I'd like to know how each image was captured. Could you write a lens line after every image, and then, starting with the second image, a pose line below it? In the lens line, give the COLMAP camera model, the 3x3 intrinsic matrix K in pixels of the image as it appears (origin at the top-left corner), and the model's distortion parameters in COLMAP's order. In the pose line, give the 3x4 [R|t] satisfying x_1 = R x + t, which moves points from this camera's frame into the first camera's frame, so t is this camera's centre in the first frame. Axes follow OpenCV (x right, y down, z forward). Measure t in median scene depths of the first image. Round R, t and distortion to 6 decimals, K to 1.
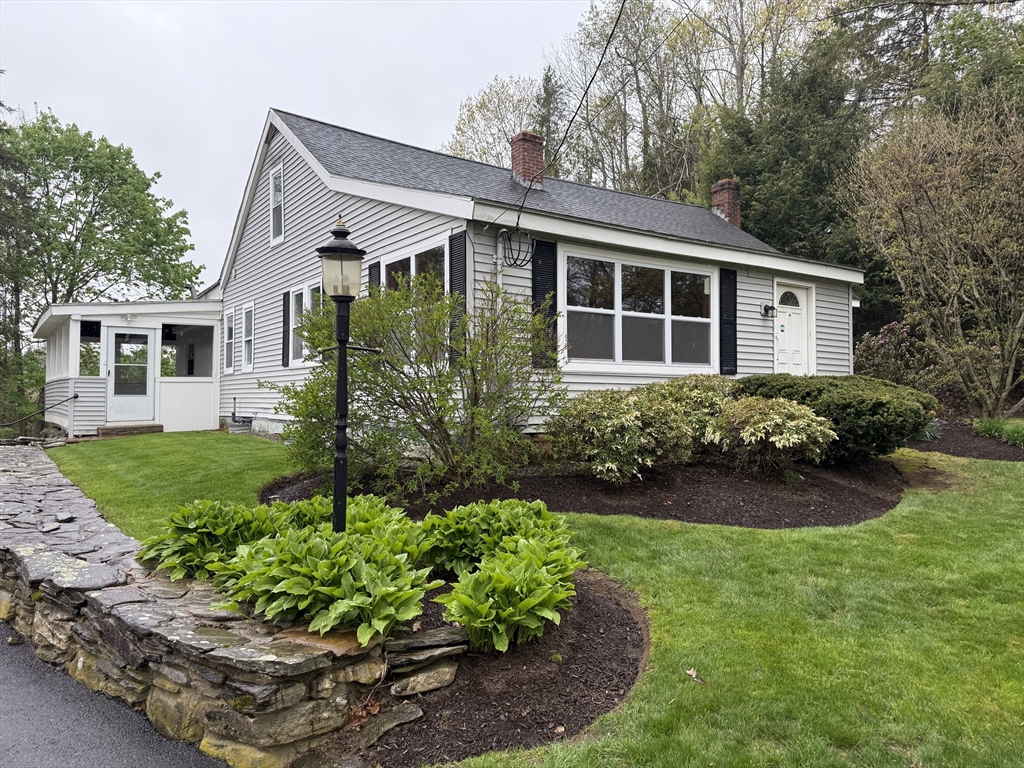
lens RADIAL K [[725.6, 0, 510.6], [0, 725.6, 384.7], [0, 0, 1]] dist [0.006530, -0.001118]
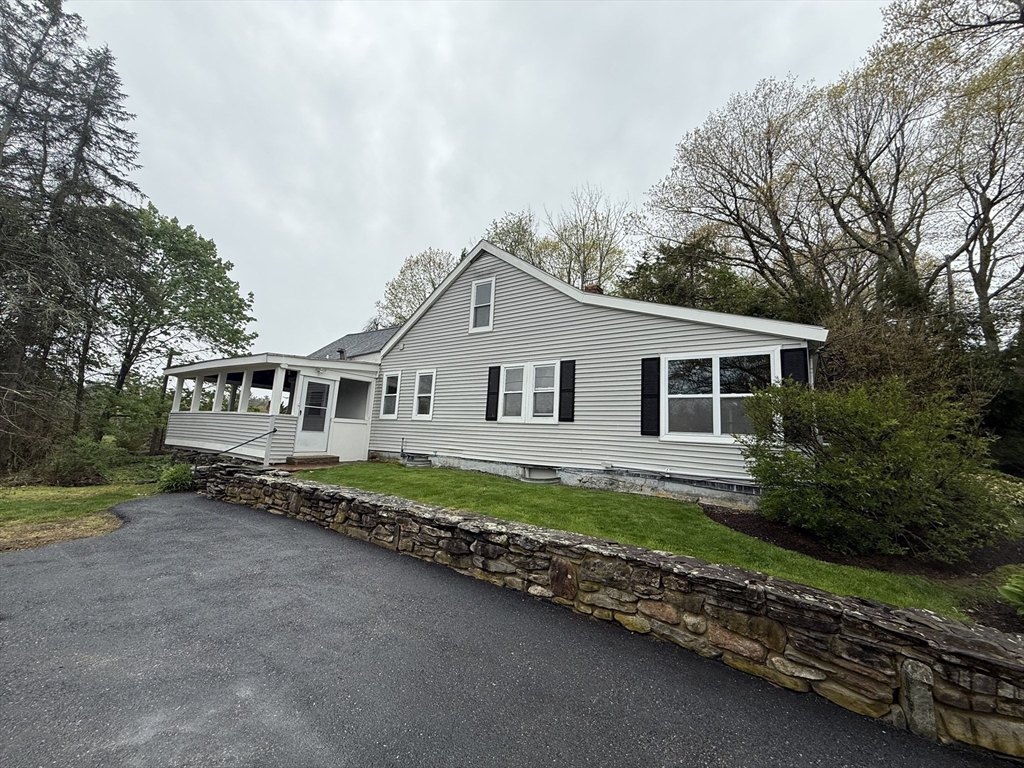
lens RADIAL K [[406.8, 0, 513.5], [0, 406.8, 381.4], [0, 0, 1]] dist [-0.000658, -0.000156]
pose [[0.938629, 0.097421, 0.330883, -0.444479], [-0.058913, 0.990469, -0.124502, -0.004252], [-0.339859, 0.097368, 0.935423, 0.221558]]
